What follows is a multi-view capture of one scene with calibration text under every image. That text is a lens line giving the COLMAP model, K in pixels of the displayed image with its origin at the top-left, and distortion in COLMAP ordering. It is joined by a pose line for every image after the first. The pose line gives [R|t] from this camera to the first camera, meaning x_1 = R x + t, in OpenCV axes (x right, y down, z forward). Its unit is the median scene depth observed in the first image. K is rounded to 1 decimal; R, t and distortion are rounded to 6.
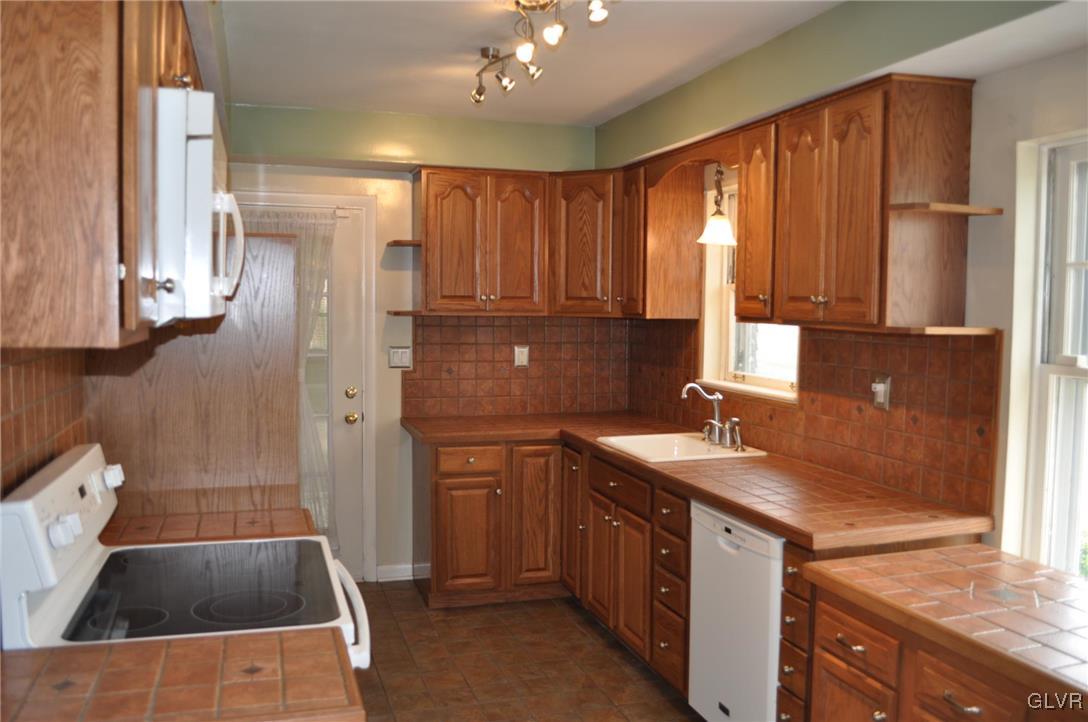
lens RADIAL K [[919.9, 0, 544.0], [0, 919.9, 361.0], [0, 0, 1]] dist [-0.050268, 0.000786]
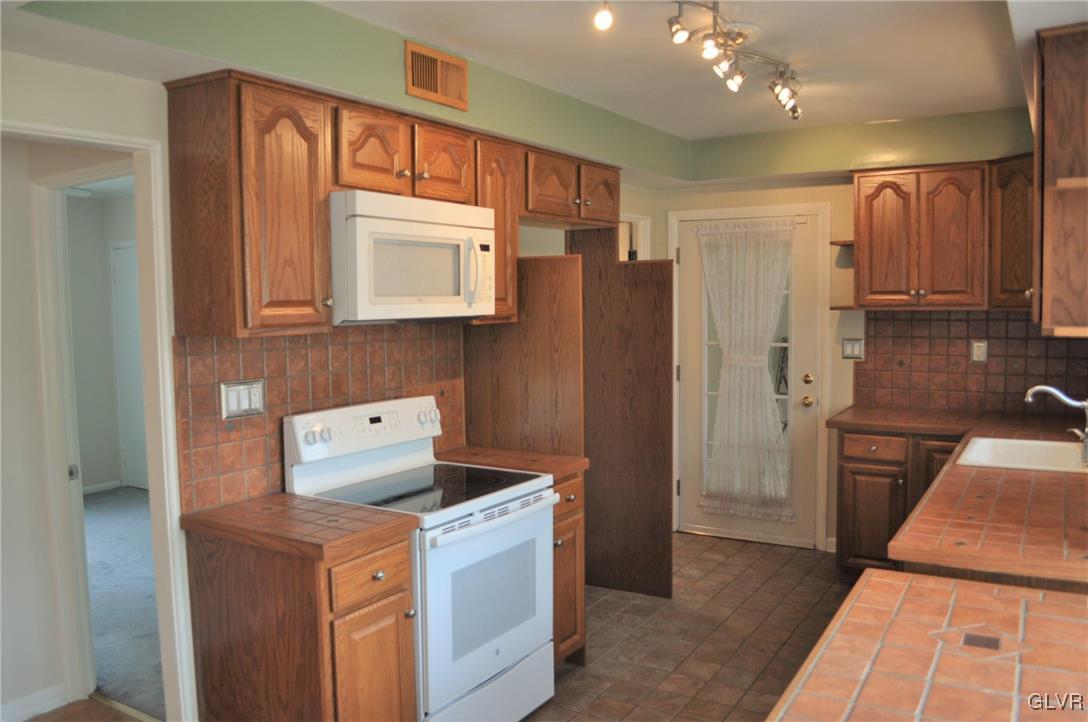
lens RADIAL K [[856.5, 0, 544.0], [0, 856.5, 361.0], [0, 0, 1]] dist [-0.069145, -0.001720]
pose [[0.657189, 0.039730, -0.752678, 0.367773], [-0.027980, 0.999207, 0.028313, -0.007888], [0.753206, 0.002453, 0.657780, 0.075243]]
